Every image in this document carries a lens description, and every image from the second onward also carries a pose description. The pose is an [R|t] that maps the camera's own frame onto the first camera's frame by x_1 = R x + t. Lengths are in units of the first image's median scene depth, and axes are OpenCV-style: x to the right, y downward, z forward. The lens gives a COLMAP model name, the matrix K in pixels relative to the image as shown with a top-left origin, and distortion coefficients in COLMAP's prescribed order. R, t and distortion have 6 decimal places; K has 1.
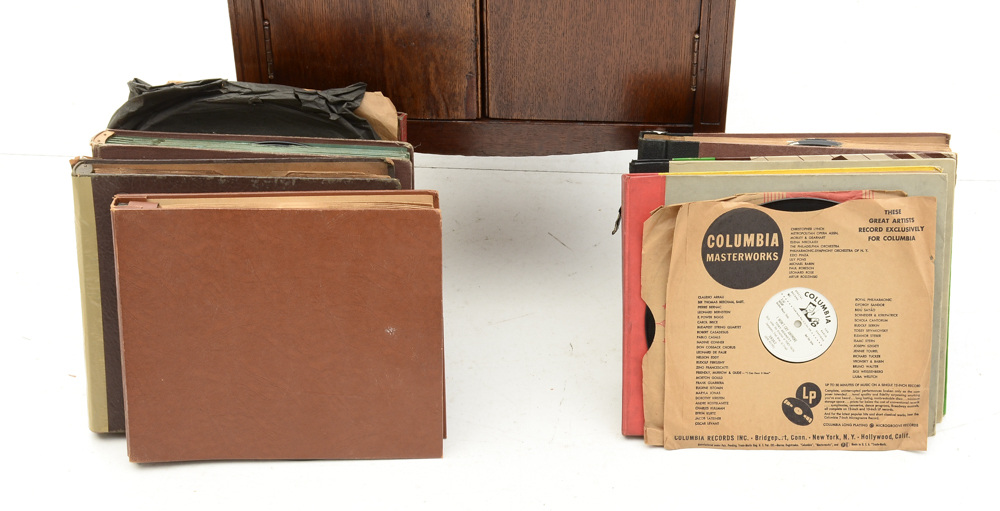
lens RADIAL K [[1896.0, 0, 500.0], [0, 1896.0, 255.5], [0, 0, 1]] dist [0.319547, 0.041787]
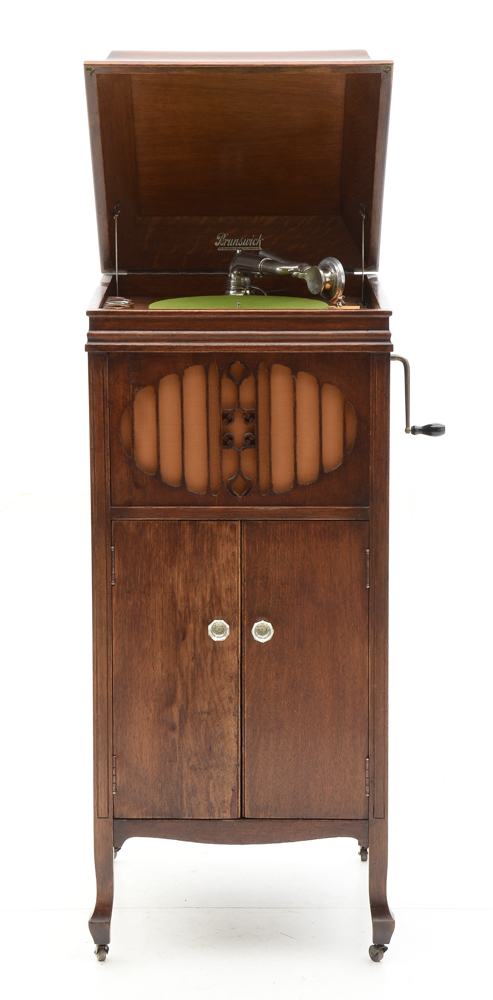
lens RADIAL K [[2572.5, 0, 236.0], [0, 2572.5, 500.7], [0, 0, 1]] dist [0.709650, -0.102198]
pose [[0.998395, -0.000279, 0.056630, -0.144363], [0.025966, 0.890937, -0.453384, 0.720690], [-0.050328, 0.454127, 0.889514, -1.152813]]
